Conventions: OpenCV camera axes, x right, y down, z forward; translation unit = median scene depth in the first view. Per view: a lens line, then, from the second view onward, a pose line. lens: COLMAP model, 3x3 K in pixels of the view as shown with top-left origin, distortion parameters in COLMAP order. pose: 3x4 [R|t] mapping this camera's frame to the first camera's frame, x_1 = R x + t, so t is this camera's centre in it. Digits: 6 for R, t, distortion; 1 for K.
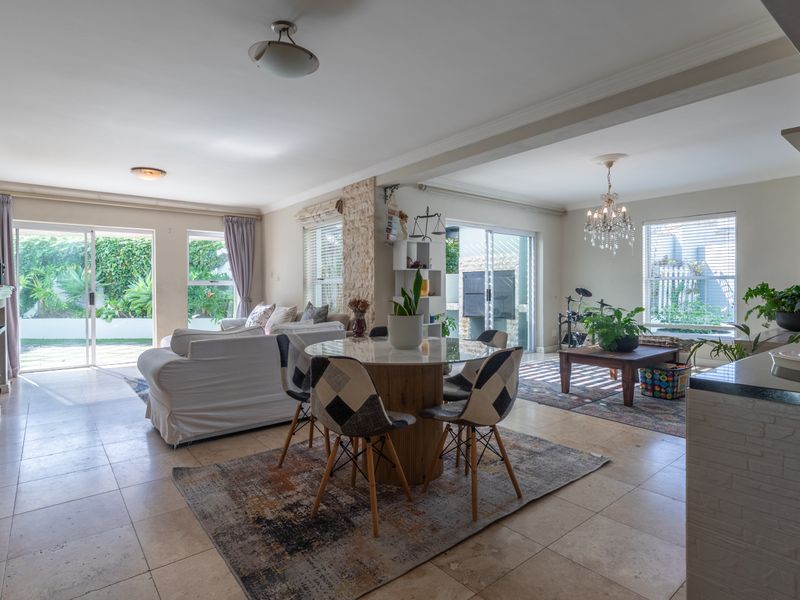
lens RADIAL K [[437.9, 0, 394.0], [0, 437.9, 293.2], [0, 0, 1]] dist [-0.002146, -0.000513]
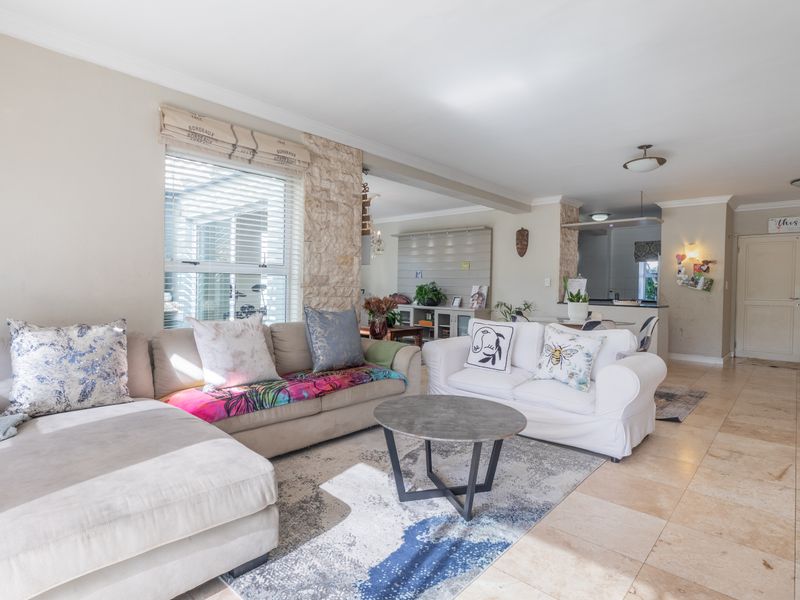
lens RADIAL K [[434.6, 0, 386.4], [0, 434.6, 296.4], [0, 0, 1]] dist [-0.017710, 0.000850]
pose [[-0.136806, -0.021187, 0.990371, -0.687821], [-0.004513, 0.999774, 0.020765, -0.004052], [-0.990588, -0.001629, -0.136871, 0.836452]]
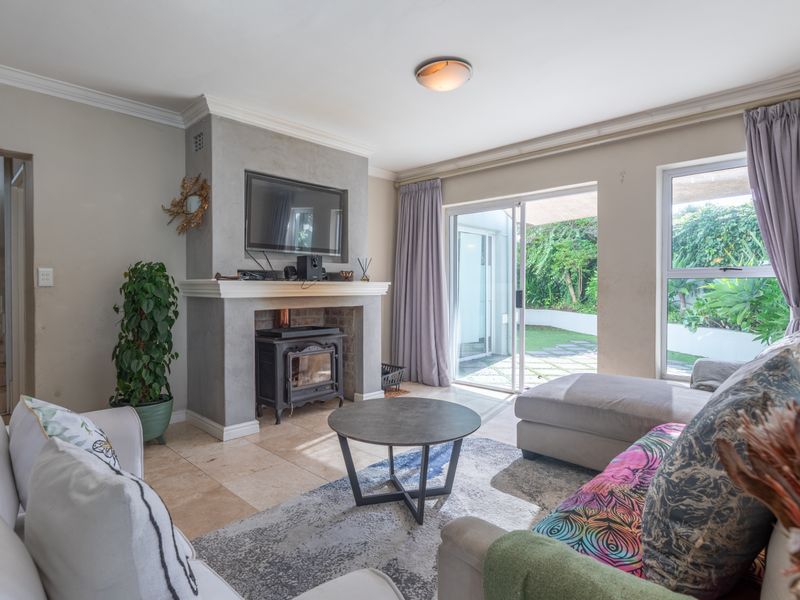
lens RADIAL K [[437.9, 0, 394.0], [0, 437.9, 293.2], [0, 0, 1]] dist [-0.002146, -0.000513]
pose [[0.129692, 0.022615, -0.991296, -0.014751], [-0.012622, 0.999697, 0.021155, -0.008504], [0.991474, 0.009768, 0.129938, 0.690336]]
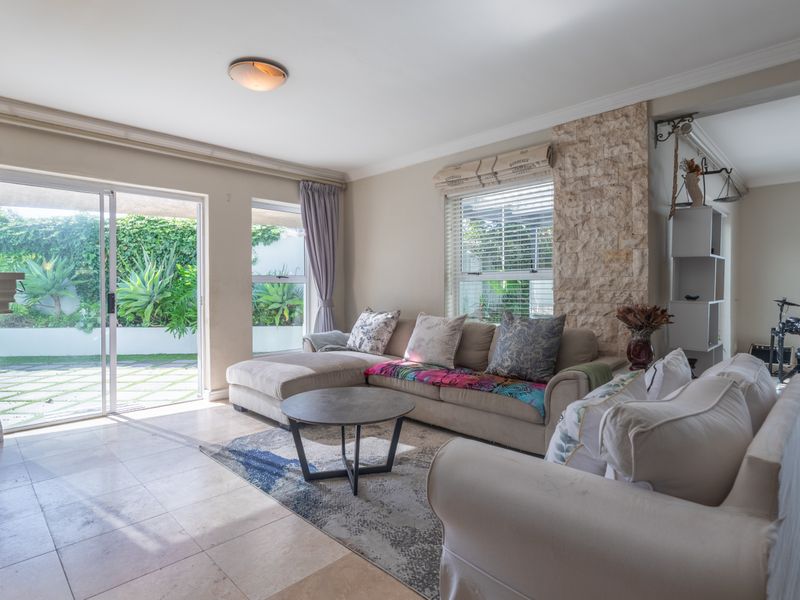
lens RADIAL K [[437.9, 0, 394.0], [0, 437.9, 293.2], [0, 0, 1]] dist [-0.002146, -0.000513]
pose [[0.994257, 0.002149, 0.106997, -0.356716], [-0.001945, 0.999996, -0.002009, -0.000262], [-0.107001, 0.001790, 0.994257, 0.346882]]
